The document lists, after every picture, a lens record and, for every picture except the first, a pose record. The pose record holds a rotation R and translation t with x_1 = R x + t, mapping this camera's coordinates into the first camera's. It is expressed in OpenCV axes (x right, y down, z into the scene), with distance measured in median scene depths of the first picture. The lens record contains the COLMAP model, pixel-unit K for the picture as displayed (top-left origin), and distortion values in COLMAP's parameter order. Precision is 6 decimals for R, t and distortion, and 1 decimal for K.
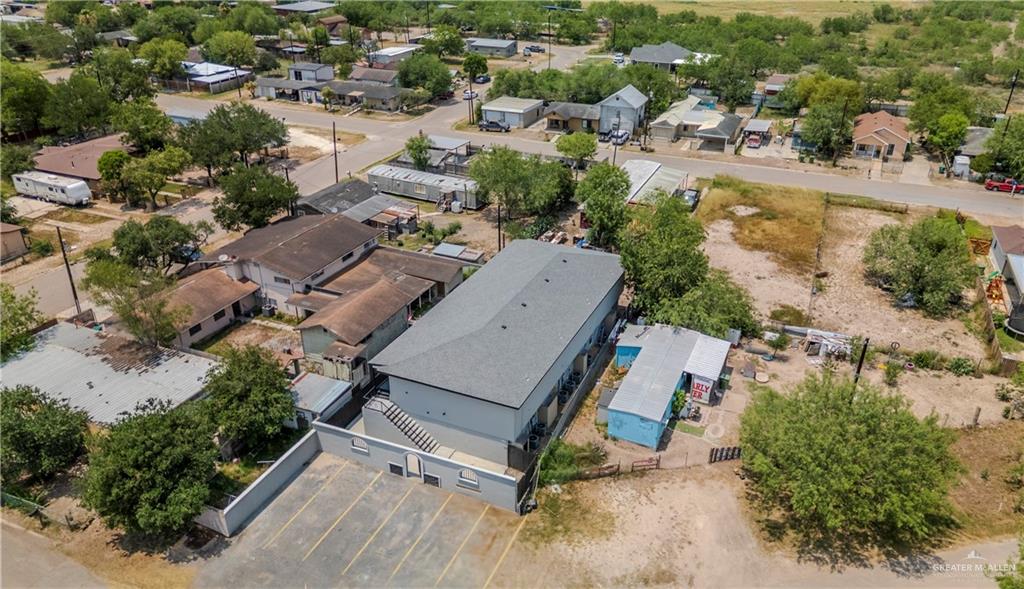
lens RADIAL K [[712.0, 0, 512.0], [0, 712.0, 294.5], [0, 0, 1]] dist [0.001613, 0.000270]
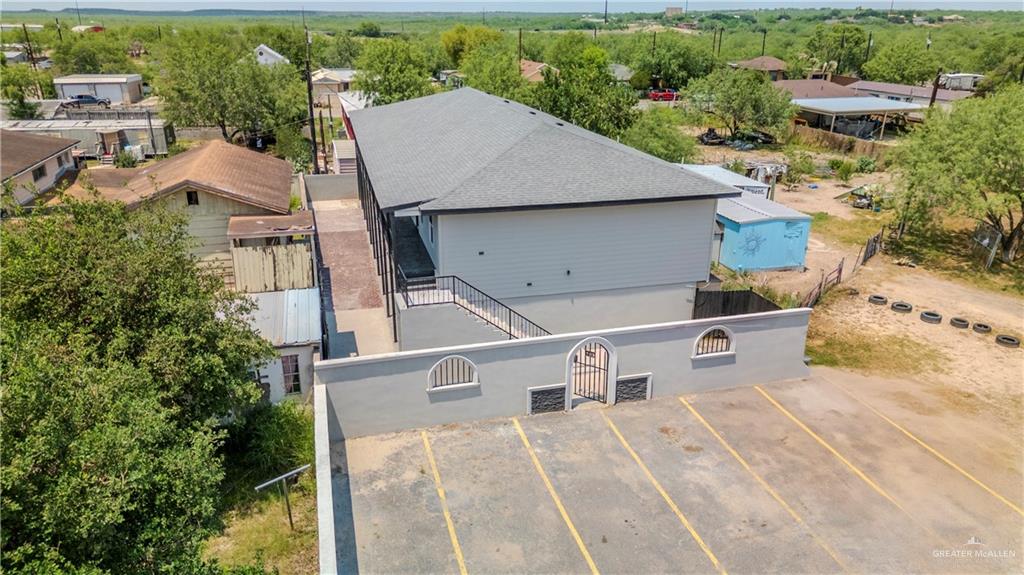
lens RADIAL K [[717.7, 0, 512.0], [0, 717.7, 287.5], [0, 0, 1]] dist [0.004208, 0.001489]
pose [[0.779965, -0.206306, 0.590841, -0.429286], [0.269325, 0.962855, -0.019331, 0.181164], [-0.564906, 0.174206, 0.806557, 0.640262]]
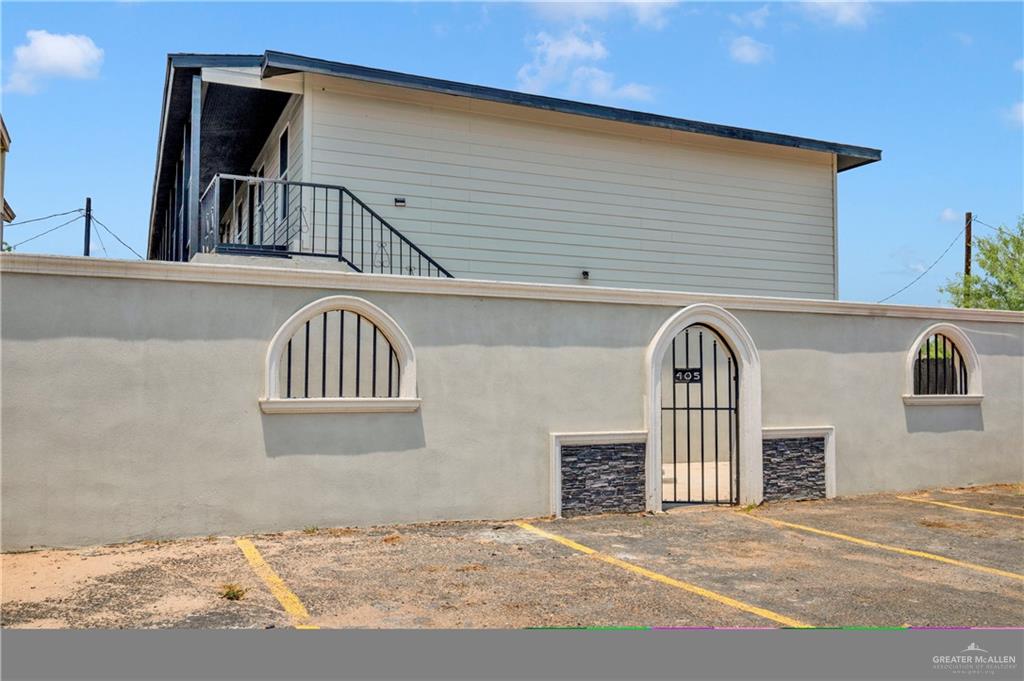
lens RADIAL K [[854.7, 0, 512.0], [0, 854.7, 340.5], [0, 0, 1]] dist [-0.028032, -0.000019]
pose [[0.662068, 0.049807, 0.747787, -0.320245], [0.326011, 0.879298, -0.347206, 0.279714], [-0.674821, 0.473661, 0.565917, 0.892616]]
